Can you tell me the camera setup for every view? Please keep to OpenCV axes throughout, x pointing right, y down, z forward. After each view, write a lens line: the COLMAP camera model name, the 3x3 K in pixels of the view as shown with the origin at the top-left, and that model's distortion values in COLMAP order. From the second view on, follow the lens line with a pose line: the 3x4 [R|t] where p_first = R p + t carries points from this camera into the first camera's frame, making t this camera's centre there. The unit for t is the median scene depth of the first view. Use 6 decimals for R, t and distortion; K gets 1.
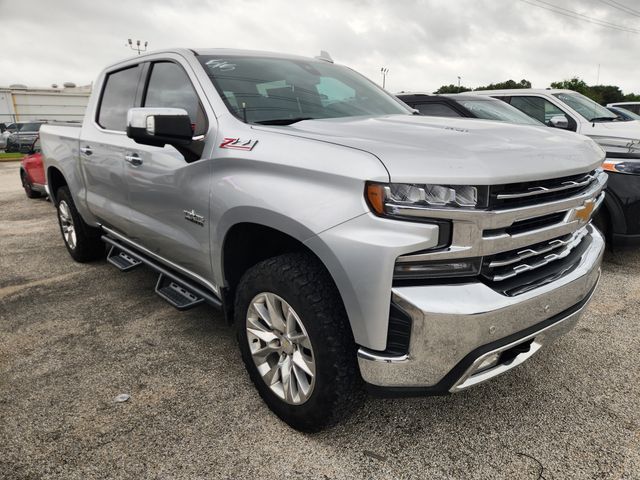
lens RADIAL K [[540.2, 0, 320.0], [0, 540.2, 240.0], [0, 0, 1]] dist [0.000962, -0.001053]
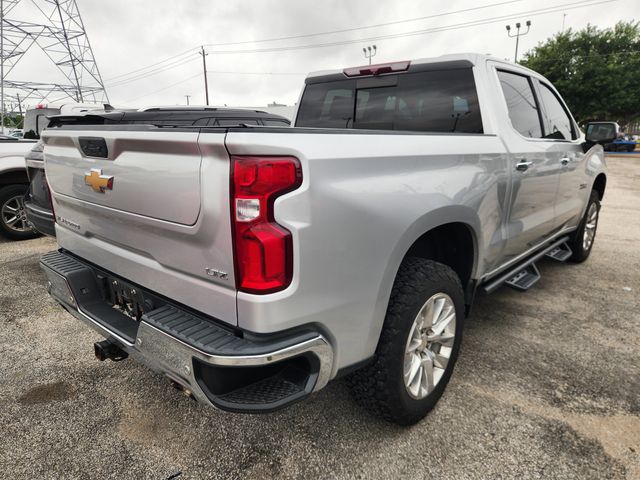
lens RADIAL K [[540.2, 0, 320.0], [0, 540.2, 240.0], [0, 0, 1]] dist [0.000962, -0.001053]
pose [[-0.284326, -0.182825, 0.941134, -1.202455], [0.221872, 0.942453, 0.250111, -0.356582], [-0.932701, 0.279925, -0.227400, 1.626274]]
